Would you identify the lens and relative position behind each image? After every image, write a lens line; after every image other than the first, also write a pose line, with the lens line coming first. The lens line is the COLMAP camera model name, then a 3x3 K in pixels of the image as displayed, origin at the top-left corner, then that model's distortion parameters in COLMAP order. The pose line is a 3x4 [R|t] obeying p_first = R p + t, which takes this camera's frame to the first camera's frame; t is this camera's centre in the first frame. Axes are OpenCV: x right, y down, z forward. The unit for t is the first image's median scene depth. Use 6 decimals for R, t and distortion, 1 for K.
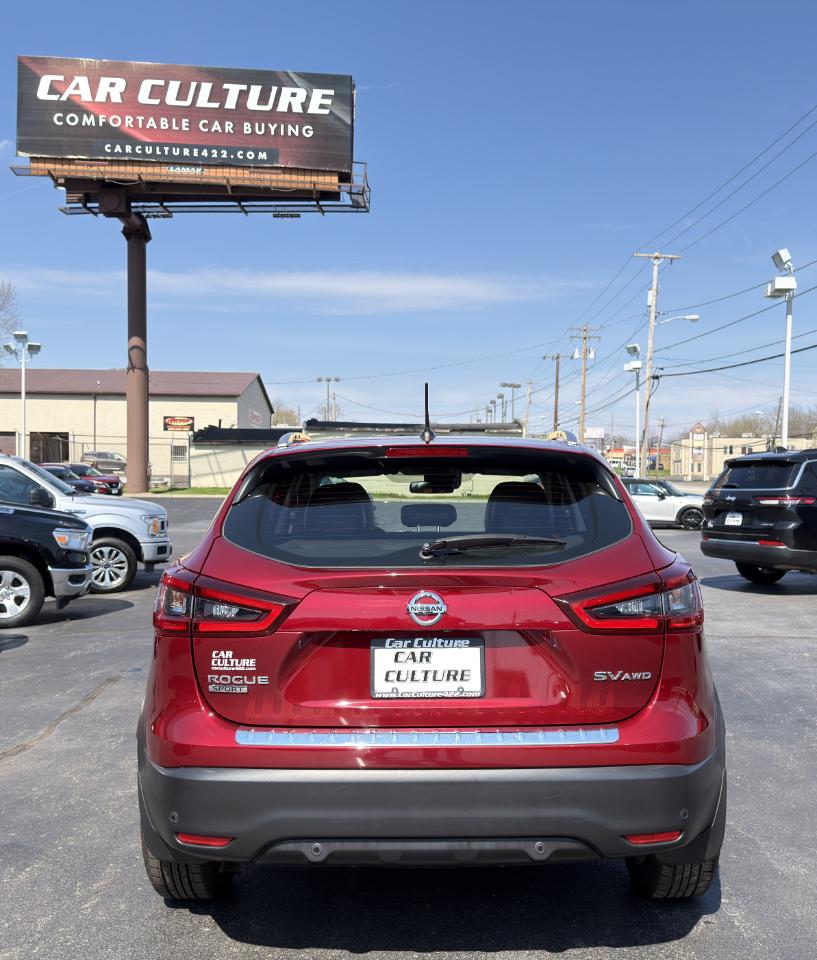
lens RADIAL K [[948.4, 0, 424.5], [0, 948.4, 504.1], [0, 0, 1]] dist [0.026150, 0.000000]
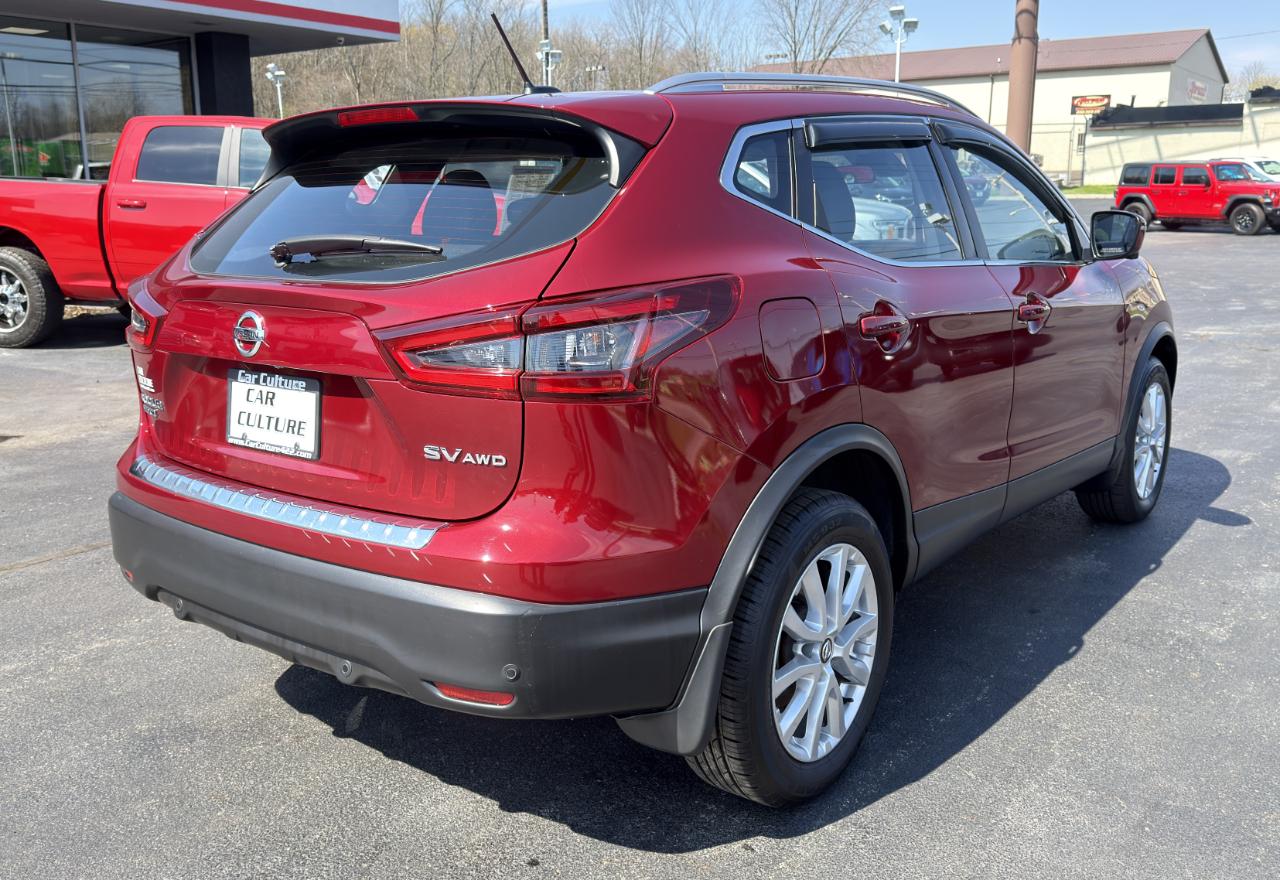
lens RADIAL K [[1066.7, 0, 642.6], [0, 1066.7, 431.1], [0, 0, 1]] dist [0.039801, -0.045243]
pose [[0.802118, 0.121344, -0.584707, 0.616896], [0.001000, 0.978863, 0.204515, 0.010764], [0.597165, -0.164630, 0.785042, 0.420683]]
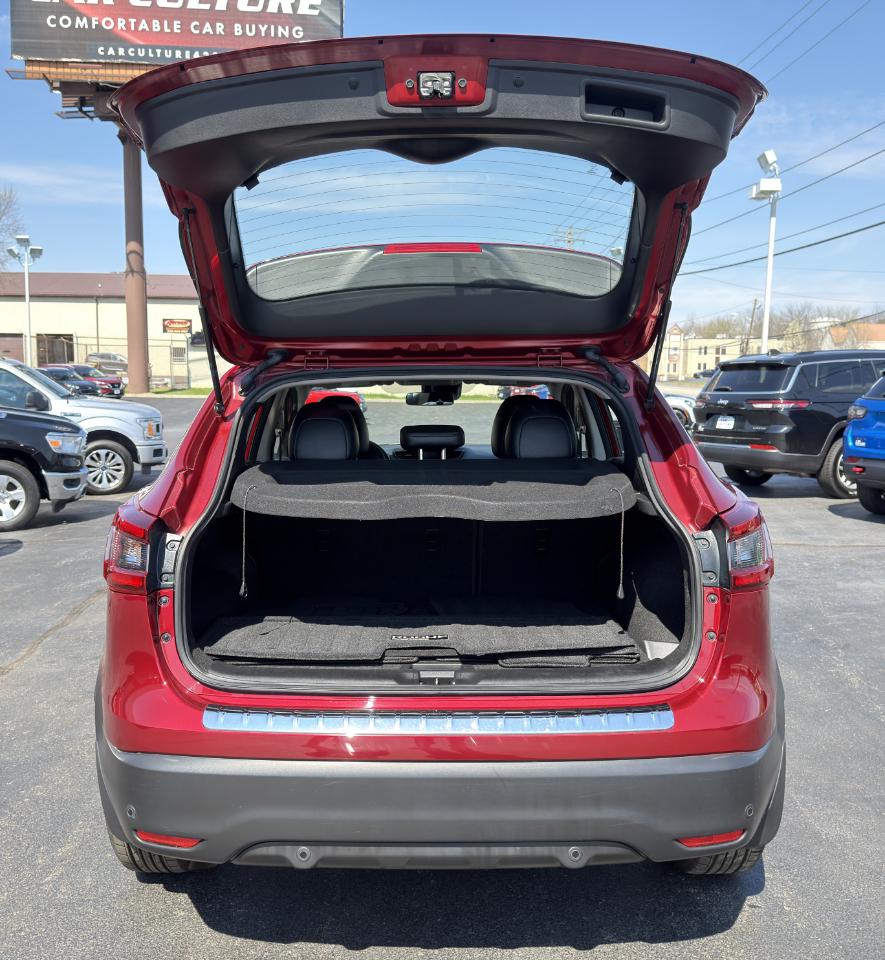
lens RADIAL K [[899.4, 0, 407.3], [0, 899.4, 487.0], [0, 0, 1]] dist [0.000930, 0.000000]
pose [[0.999982, 0.000298, -0.006042, -0.015082], [0.000267, 0.995636, 0.093319, -0.021486], [0.006043, -0.093319, 0.995618, 0.207952]]
